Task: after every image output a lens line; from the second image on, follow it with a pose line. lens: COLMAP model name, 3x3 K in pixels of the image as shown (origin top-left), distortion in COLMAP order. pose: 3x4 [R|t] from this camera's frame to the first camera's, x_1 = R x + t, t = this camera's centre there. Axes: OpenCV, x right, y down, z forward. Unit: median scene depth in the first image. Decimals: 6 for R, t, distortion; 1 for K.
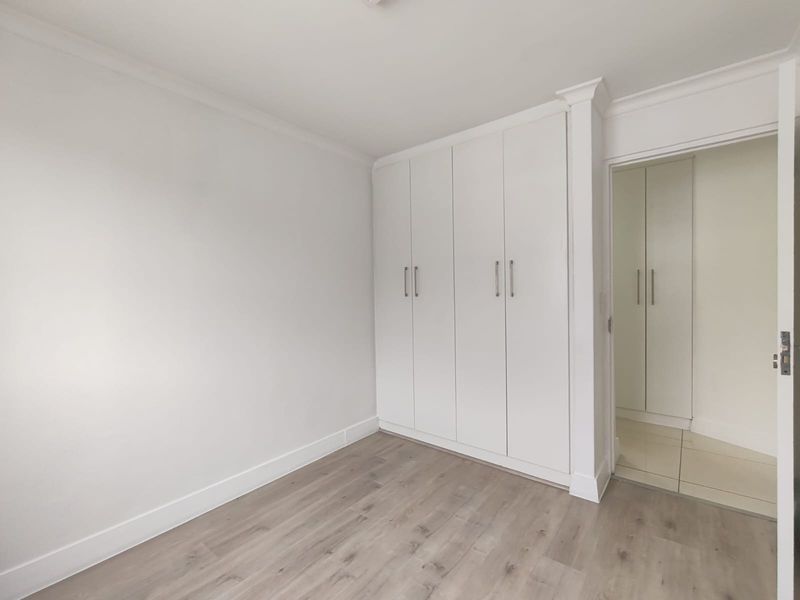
lens RADIAL K [[361.4, 0, 403.4], [0, 361.4, 298.5], [0, 0, 1]] dist [-0.001626, 0.000729]
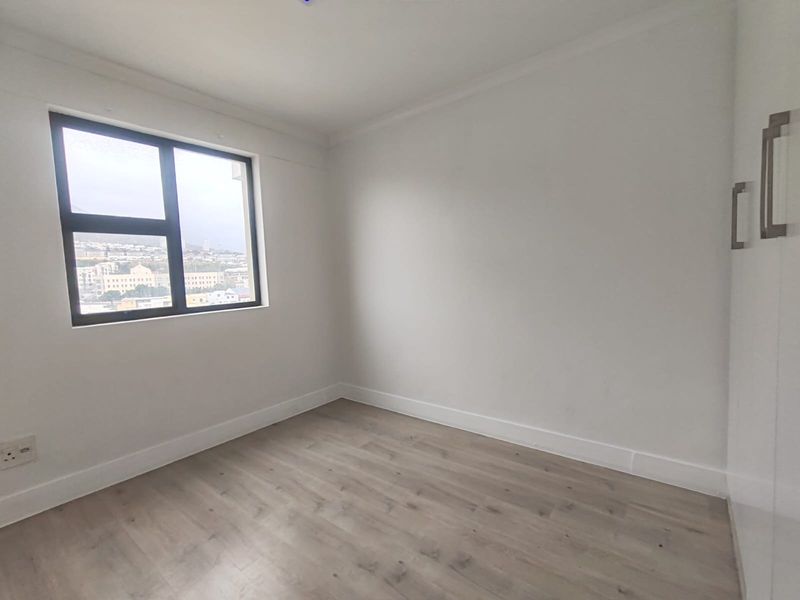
lens RADIAL K [[361.4, 0, 400.8], [0, 361.4, 305.2], [0, 0, 1]] dist [-0.001626, 0.000729]
pose [[-0.001269, 0.099534, -0.995033, 0.693292], [0.012241, 0.994961, 0.099511, 0.023765], [0.999924, -0.012054, -0.002481, 0.803470]]
